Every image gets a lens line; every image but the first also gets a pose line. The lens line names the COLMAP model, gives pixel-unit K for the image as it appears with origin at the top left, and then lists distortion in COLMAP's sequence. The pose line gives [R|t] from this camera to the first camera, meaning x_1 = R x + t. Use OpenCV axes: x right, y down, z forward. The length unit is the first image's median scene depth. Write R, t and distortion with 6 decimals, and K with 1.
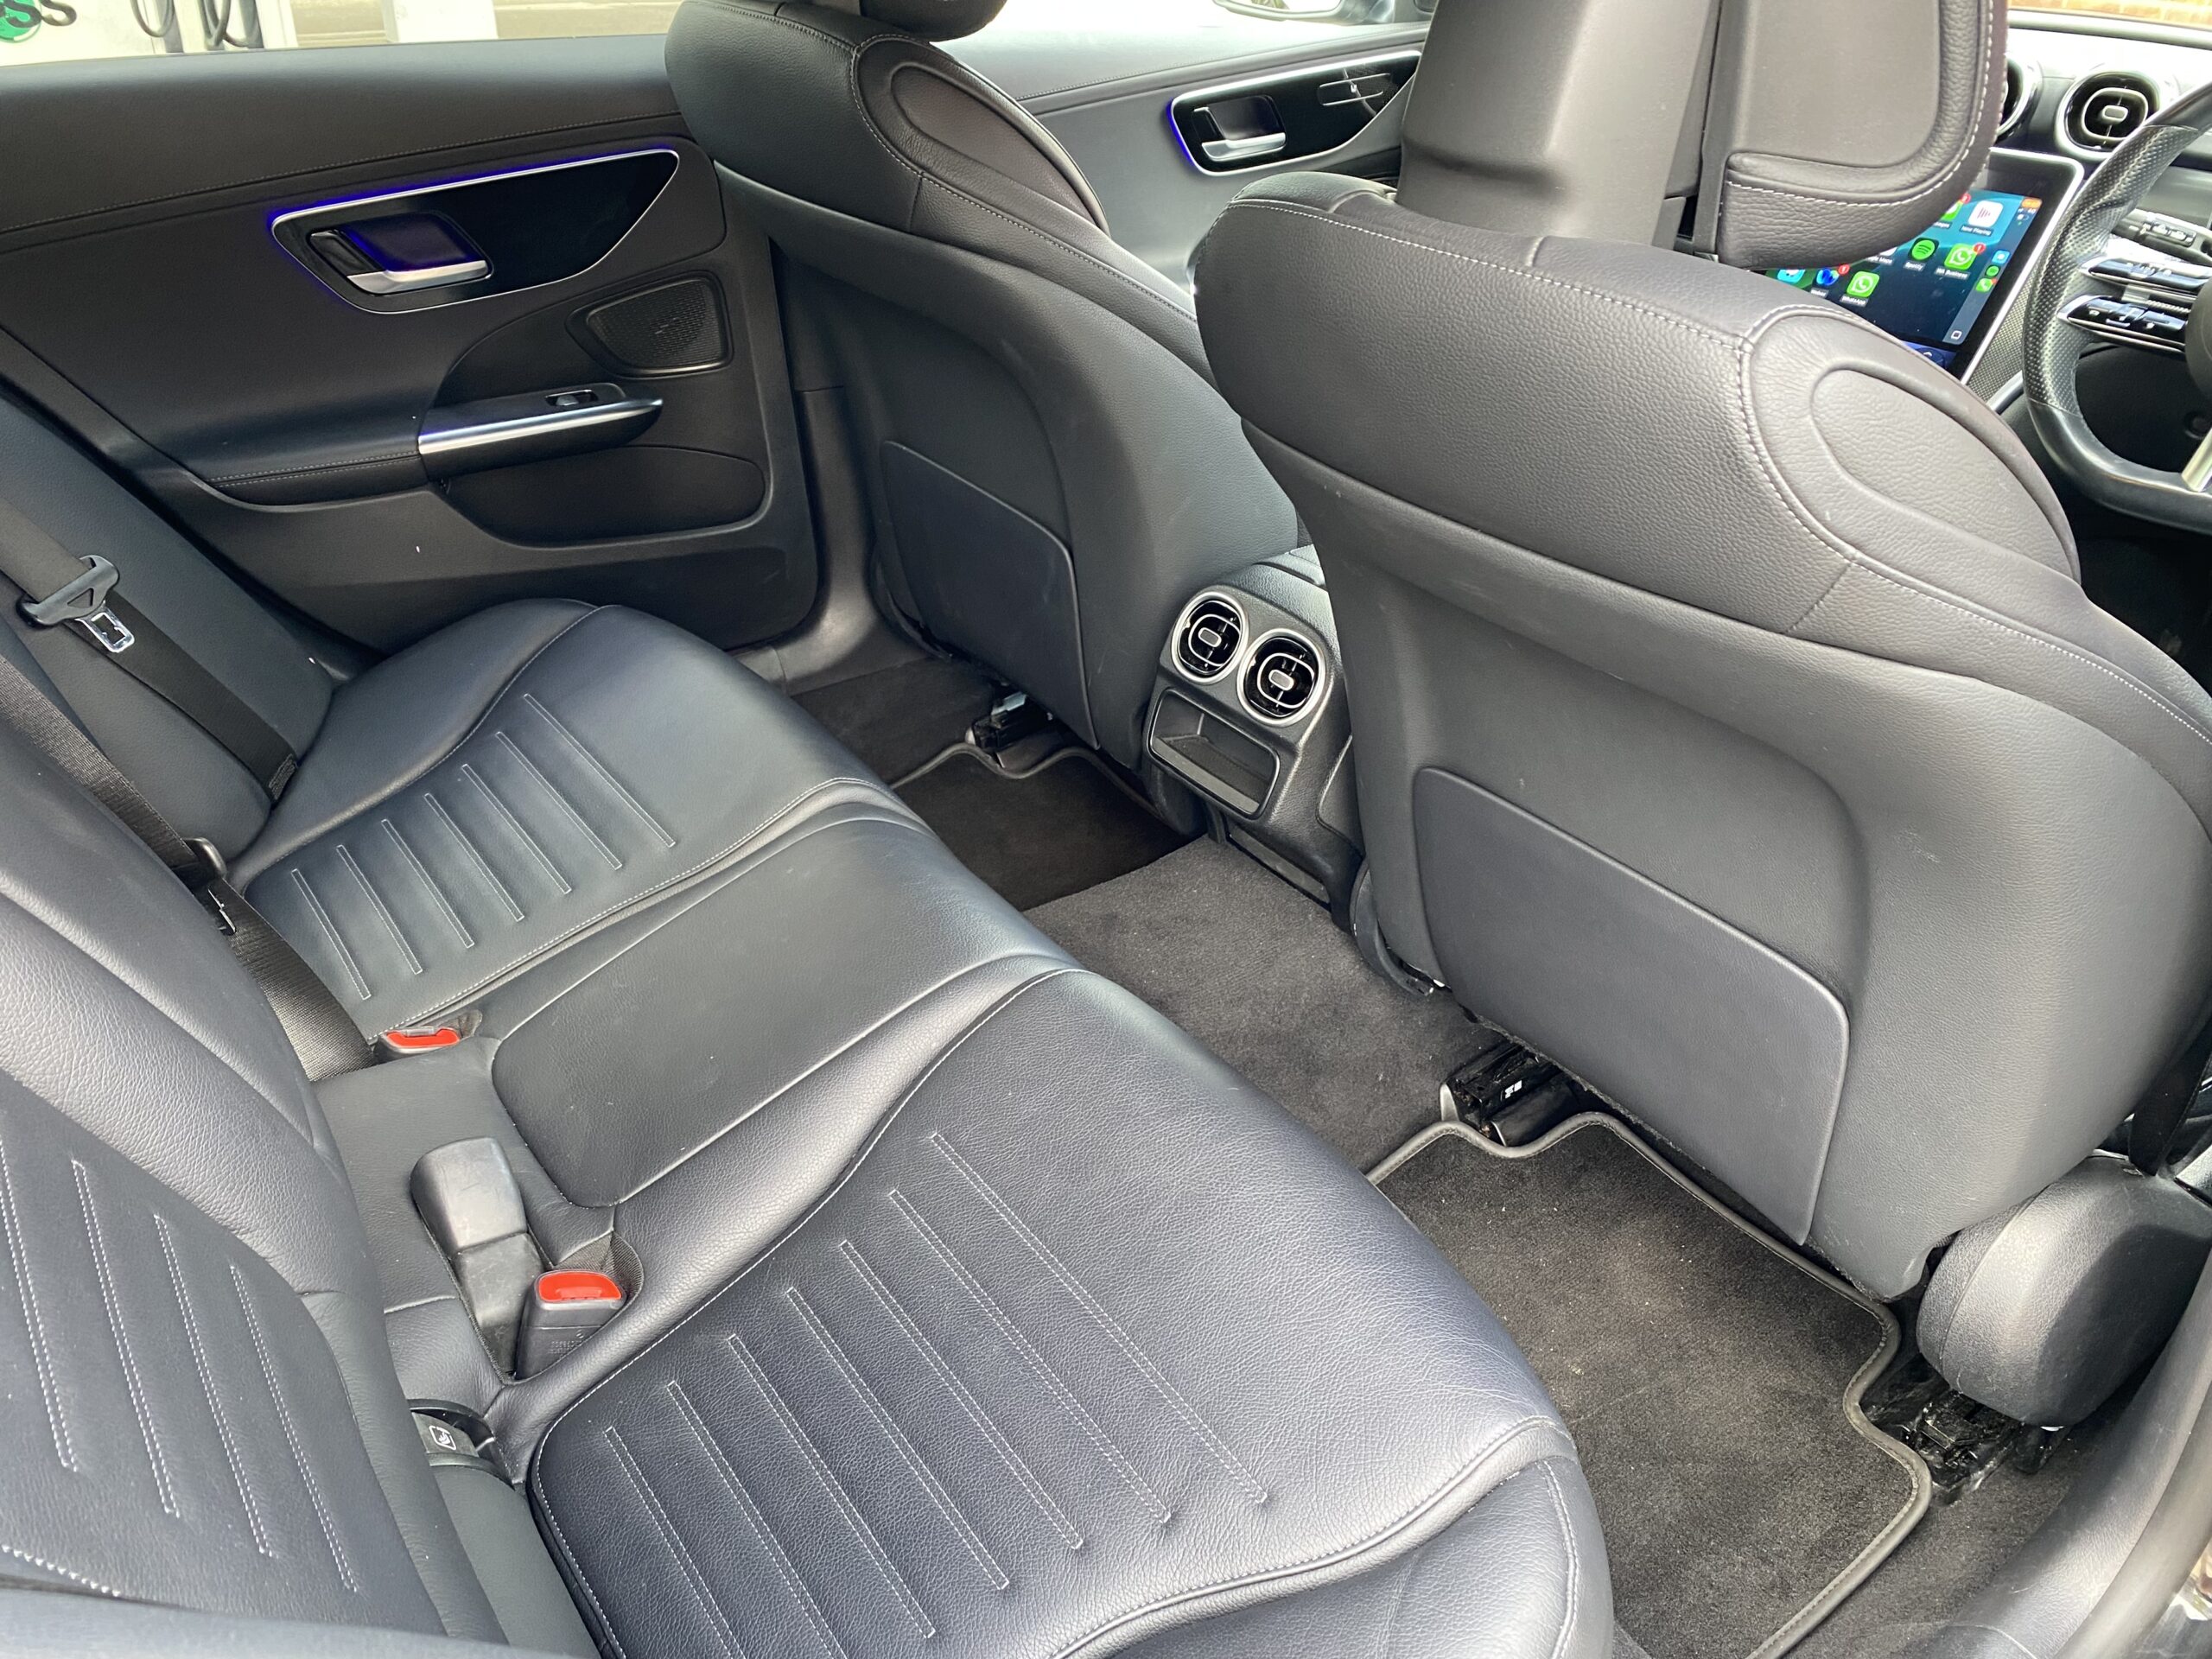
lens RADIAL K [[1692.8, 0, 1106.0], [0, 1692.8, 829.5], [0, 0, 1]] dist [-0.000463, -0.004881]
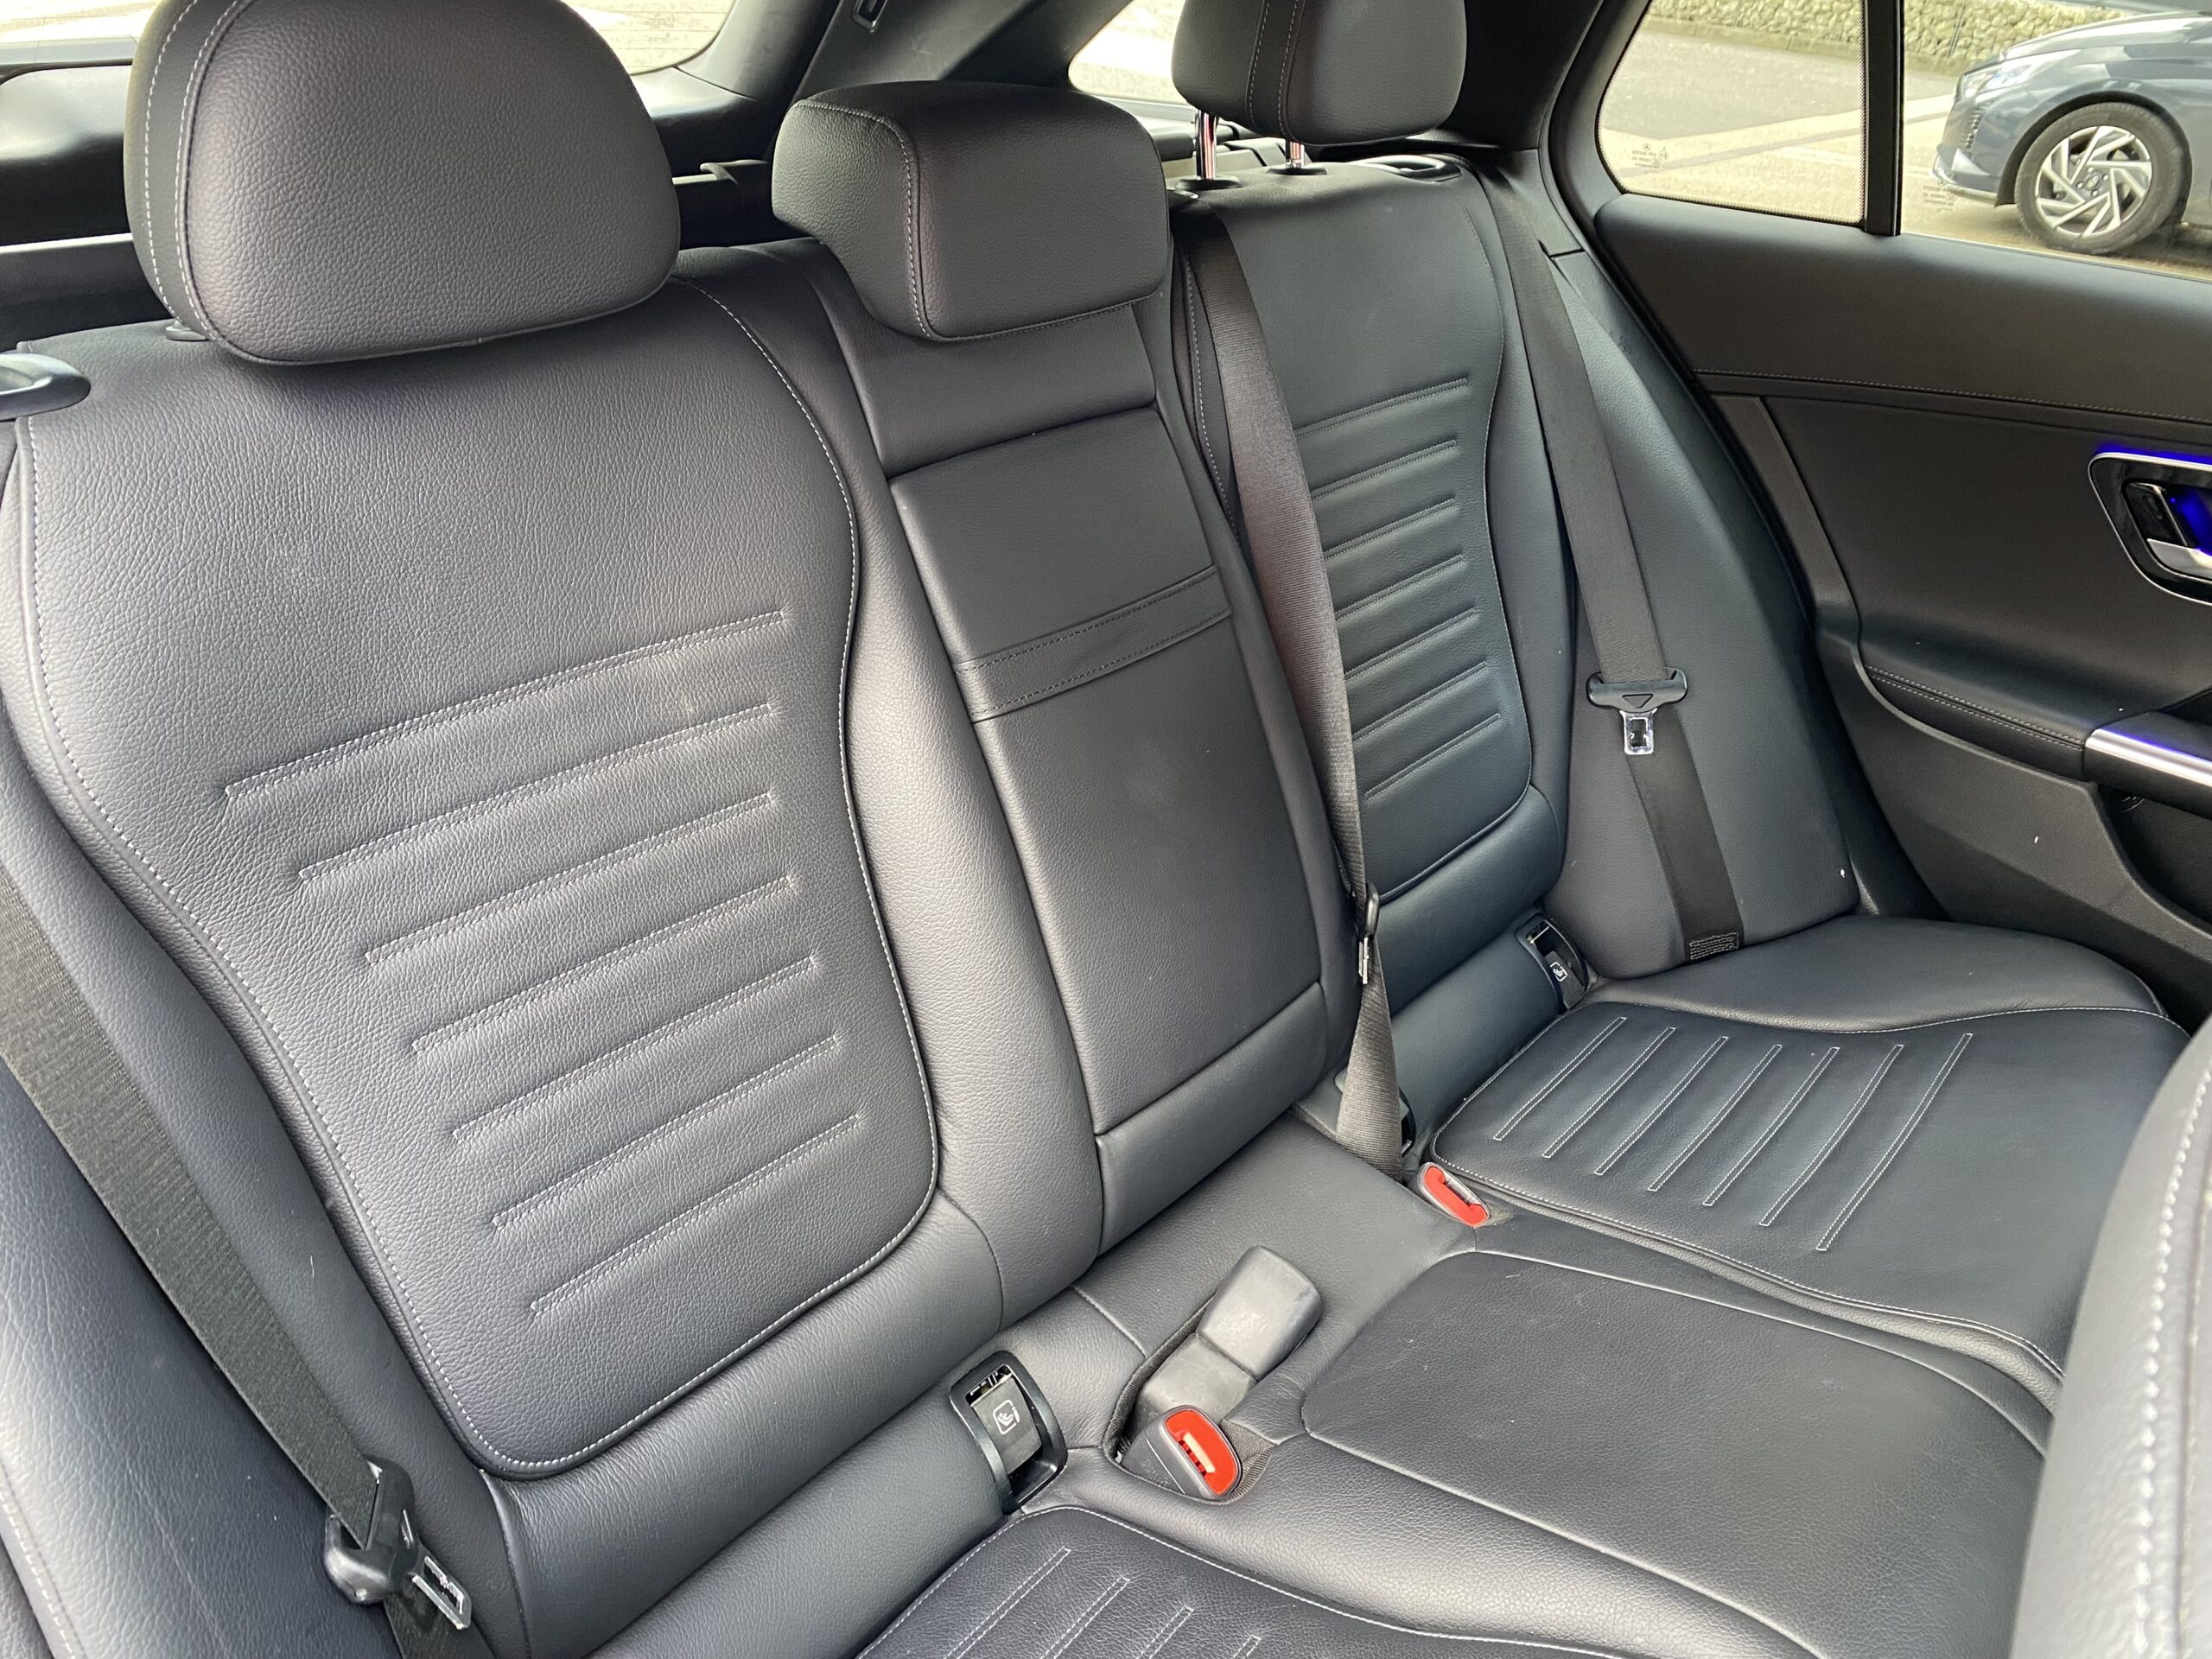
lens RADIAL K [[1692.8, 0, 1106.0], [0, 1692.8, 829.5], [0, 0, 1]] dist [-0.000463, -0.004881]
pose [[0.237062, 0.475015, -0.847444, 0.222426], [-0.548116, 0.785611, 0.287028, -0.172821], [0.802104, 0.396454, 0.446602, 0.265651]]
